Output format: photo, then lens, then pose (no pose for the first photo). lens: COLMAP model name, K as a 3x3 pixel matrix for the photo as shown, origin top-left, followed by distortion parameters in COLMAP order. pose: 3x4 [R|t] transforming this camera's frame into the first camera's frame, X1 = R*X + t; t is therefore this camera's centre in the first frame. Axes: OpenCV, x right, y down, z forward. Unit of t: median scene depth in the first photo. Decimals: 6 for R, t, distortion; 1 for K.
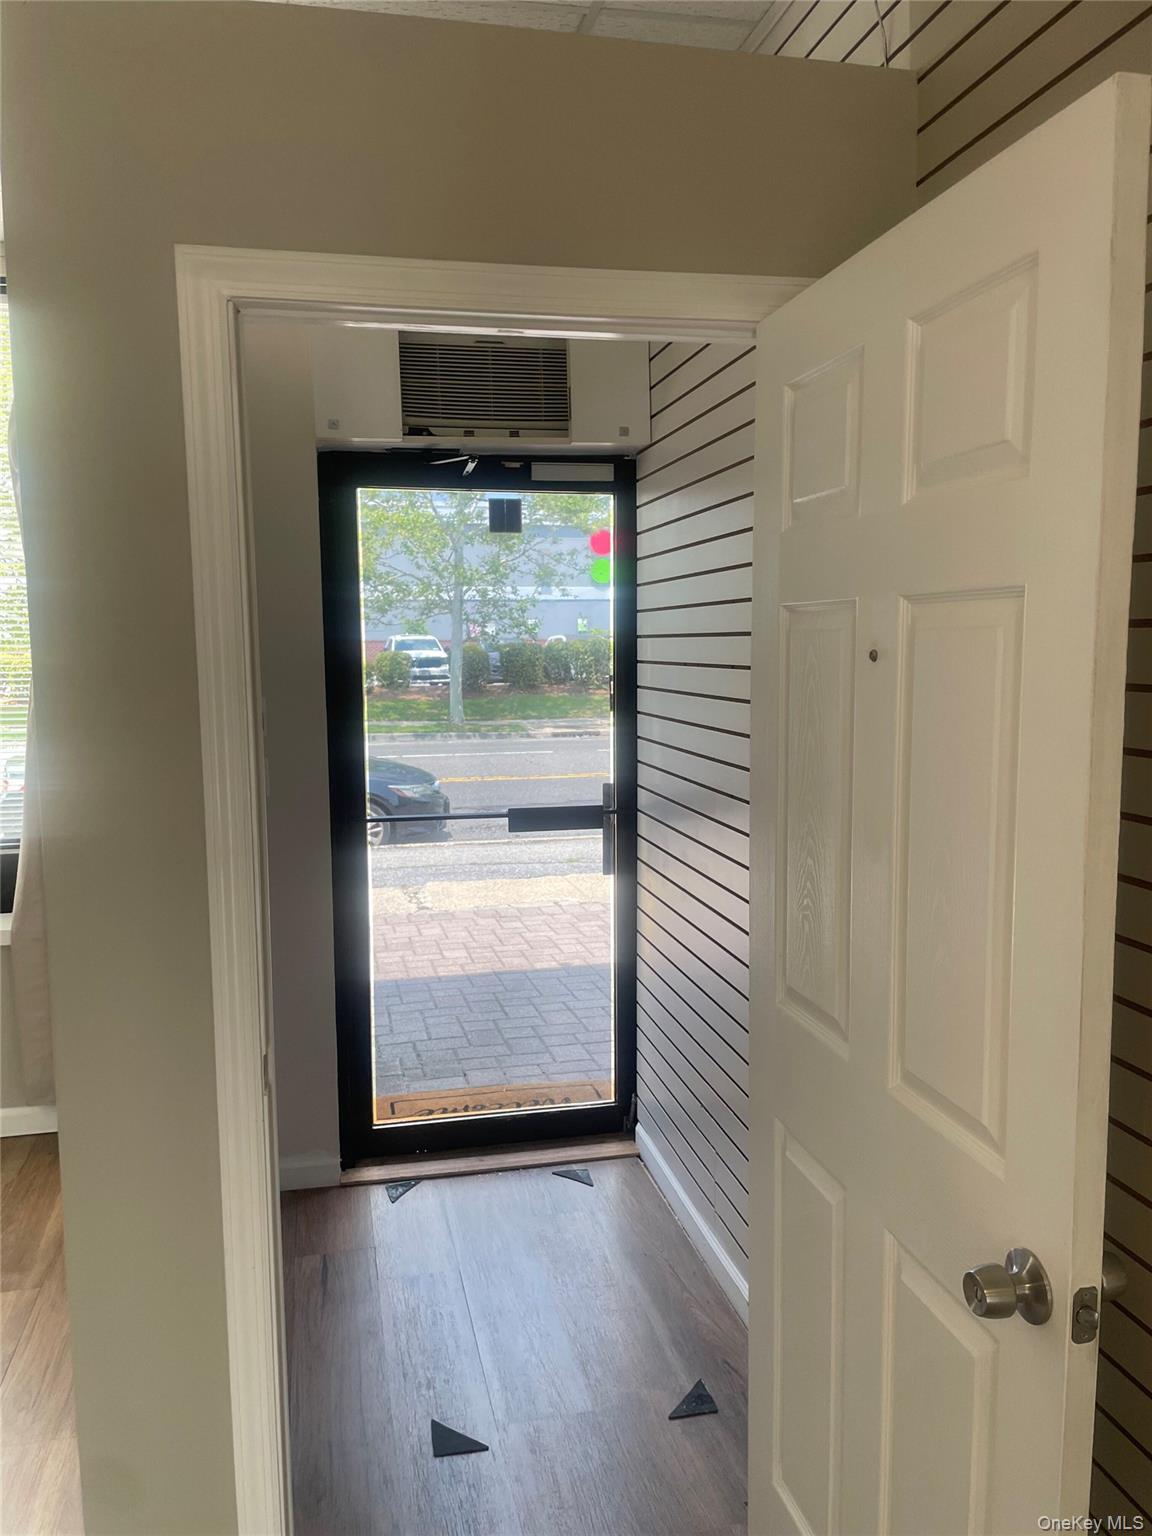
lens RADIAL K [[1135.7, 0, 554.8], [0, 1135.7, 768.0], [0, 0, 1]] dist [0.094930, -0.122972]
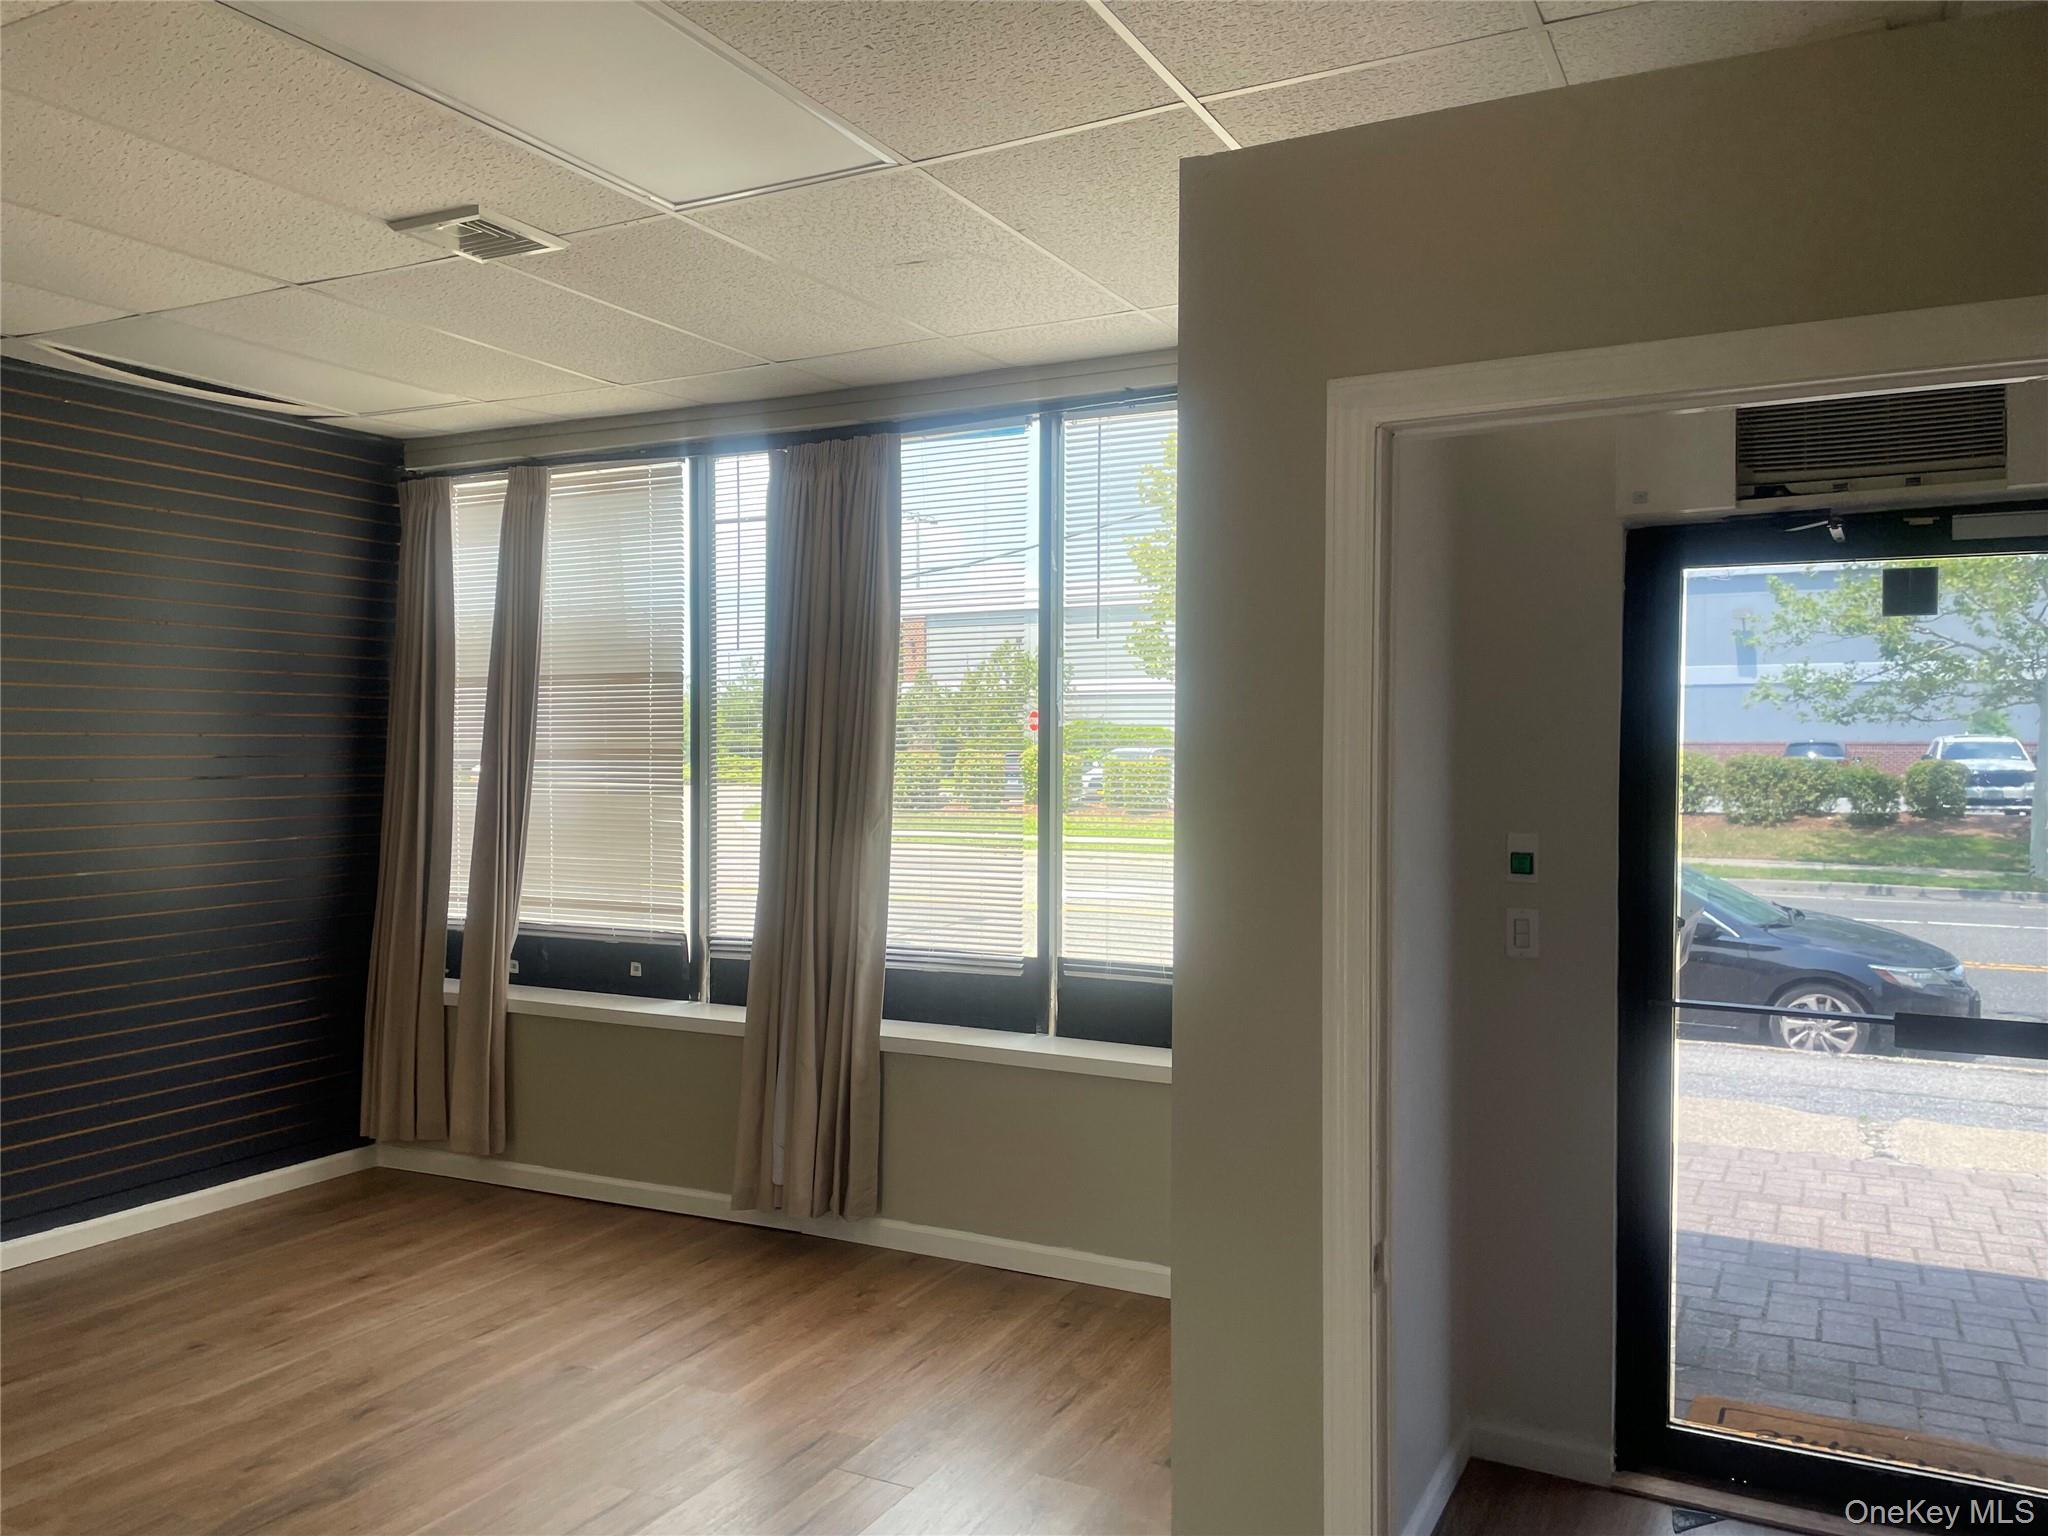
lens RADIAL K [[1514.3, 0, 1024.0], [0, 1514.3, 768.0], [0, 0, 1]] dist [0.094930, -0.122972]
pose [[0.769483, 0.020796, -0.638329, 0.083423], [-0.078942, 0.994902, -0.062750, -0.006473], [0.633770, 0.098676, 0.767202, -0.034450]]
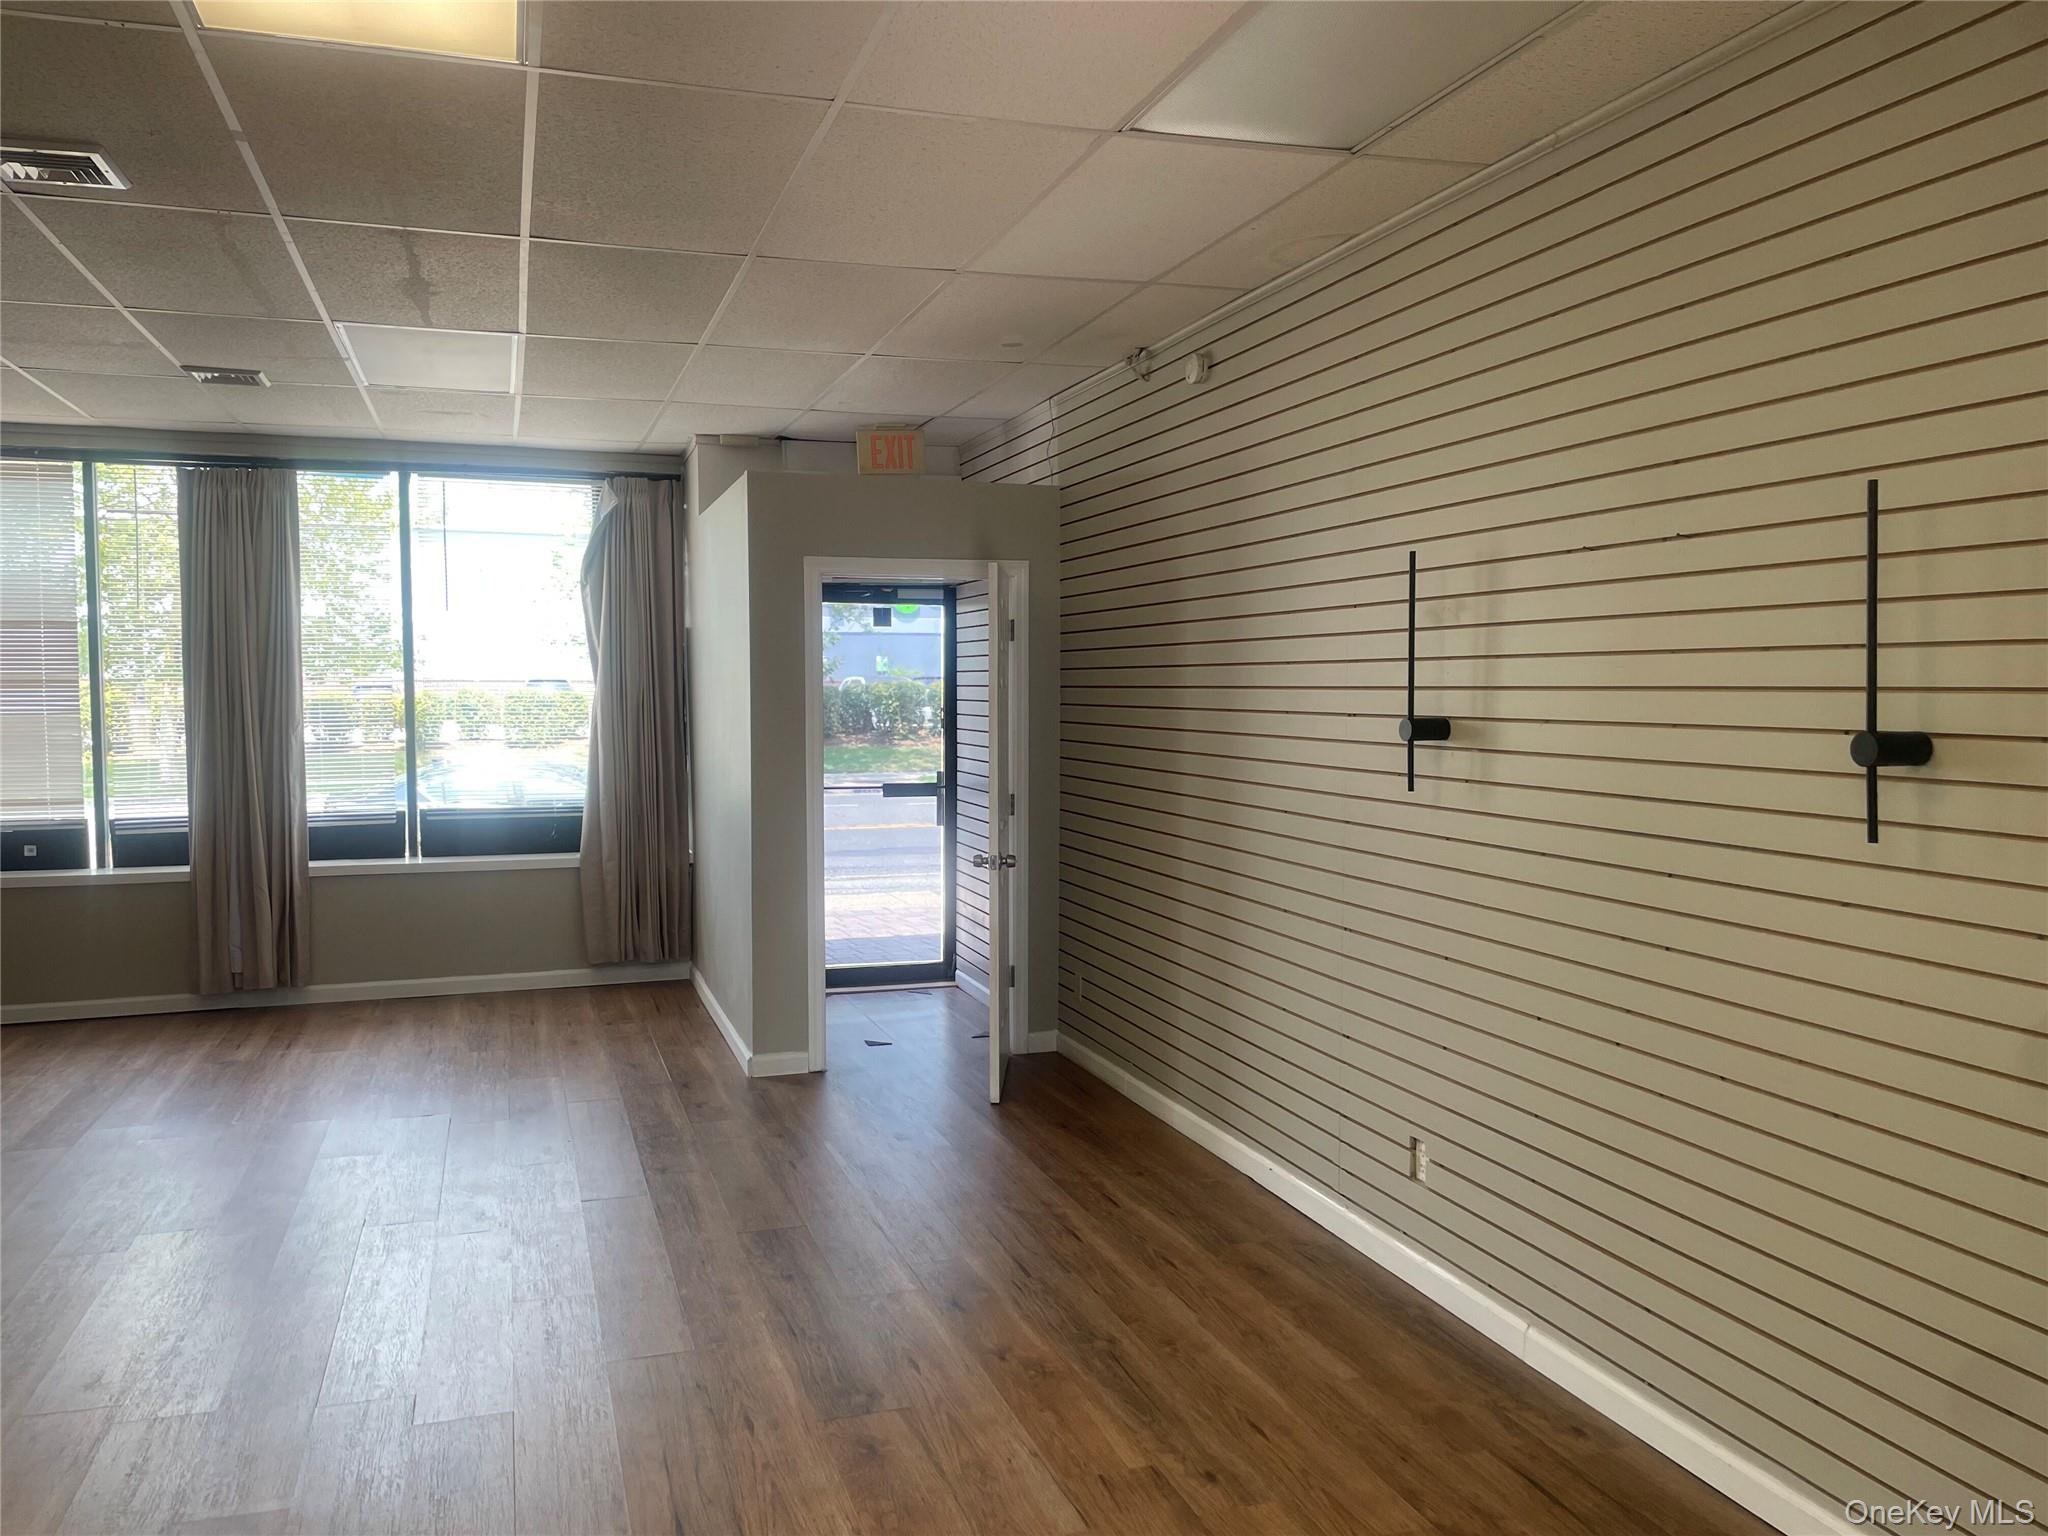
lens RADIAL K [[1547.4, 0, 1018.8], [0, 1547.4, 786.4], [0, 0, 1]] dist [0.088051, -0.126598]
pose [[0.992961, 0.002326, 0.118422, -0.067978], [0.002946, 0.999013, -0.044327, 0.085880], [-0.118408, 0.044364, 0.991974, -0.809814]]
